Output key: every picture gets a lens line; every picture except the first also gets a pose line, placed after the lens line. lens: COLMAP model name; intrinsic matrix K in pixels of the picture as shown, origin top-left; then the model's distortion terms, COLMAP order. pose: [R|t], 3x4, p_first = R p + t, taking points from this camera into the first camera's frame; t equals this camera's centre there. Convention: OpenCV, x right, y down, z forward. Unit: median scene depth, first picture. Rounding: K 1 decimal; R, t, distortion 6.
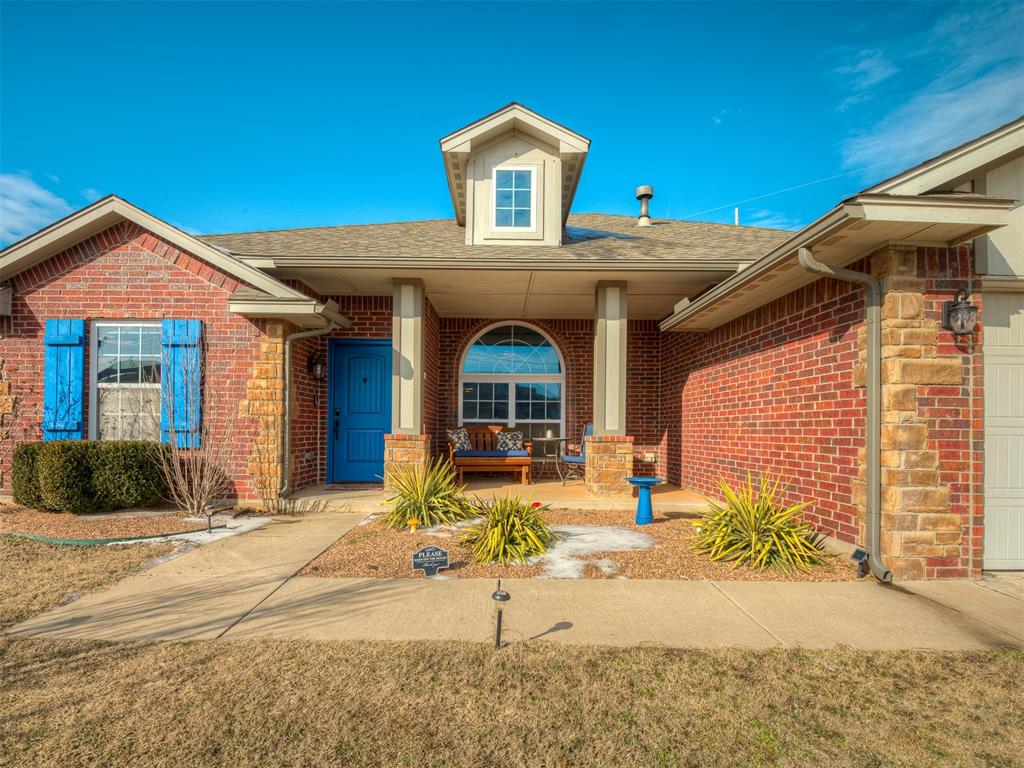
lens RADIAL K [[502.3, 0, 516.0], [0, 502.3, 420.3], [0, 0, 1]] dist [-0.003408, -0.001938]
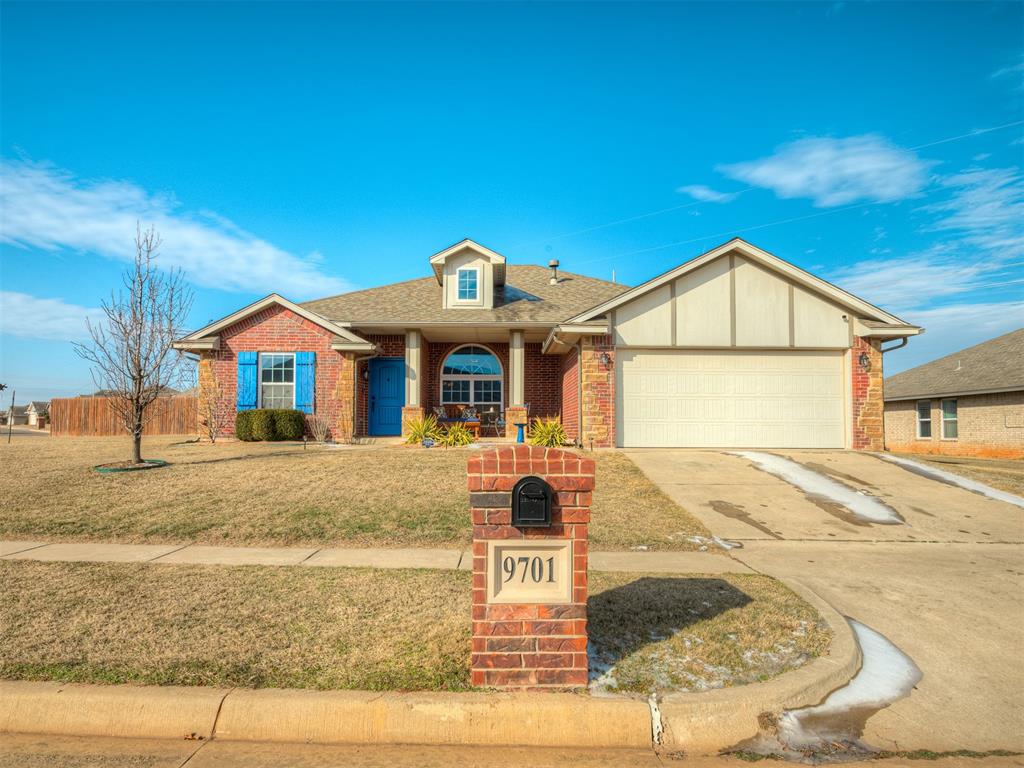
lens RADIAL K [[576.5, 0, 510.8], [0, 576.5, 405.9], [0, 0, 1]] dist [0.020853, 0.000052]
pose [[0.999974, -0.006565, -0.003076, 0.187406], [0.006491, 0.999697, -0.023740, 0.084313], [0.003231, 0.023720, 0.999713, -1.363906]]
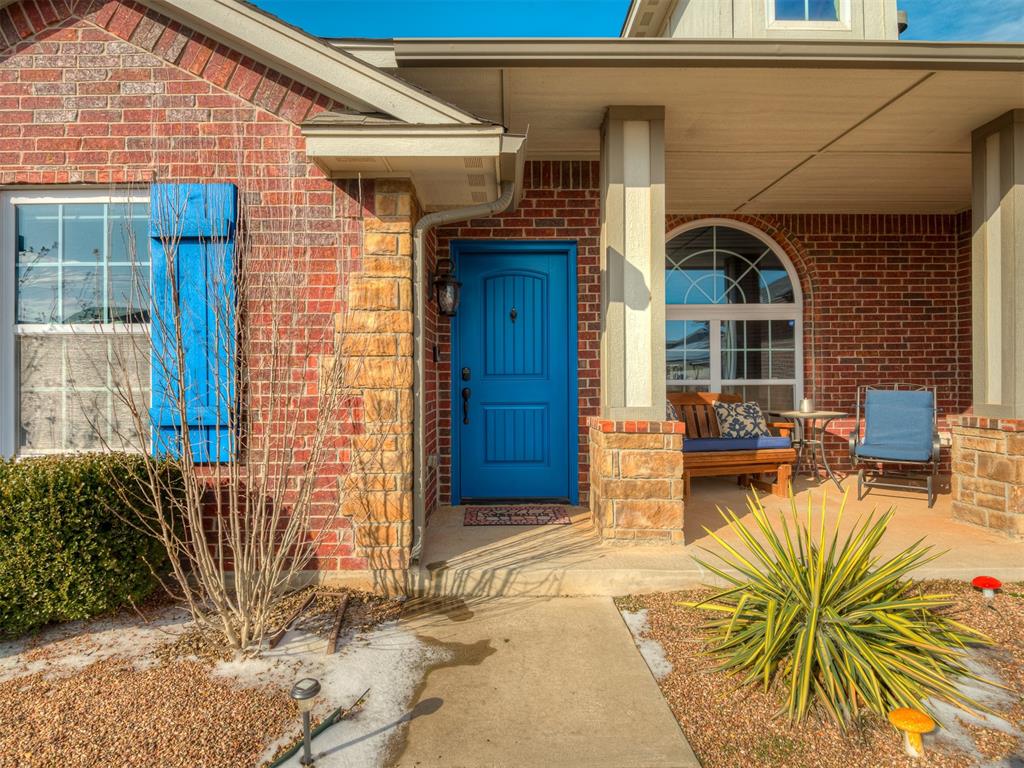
lens RADIAL K [[533.8, 0, 513.4], [0, 533.8, 370.1], [0, 0, 1]] dist [0.000835, -0.000650]
pose [[0.999846, -0.011189, -0.013548, -0.362791], [0.011252, 0.999926, 0.004586, -0.027924], [0.013495, -0.004738, 0.999898, 0.504398]]
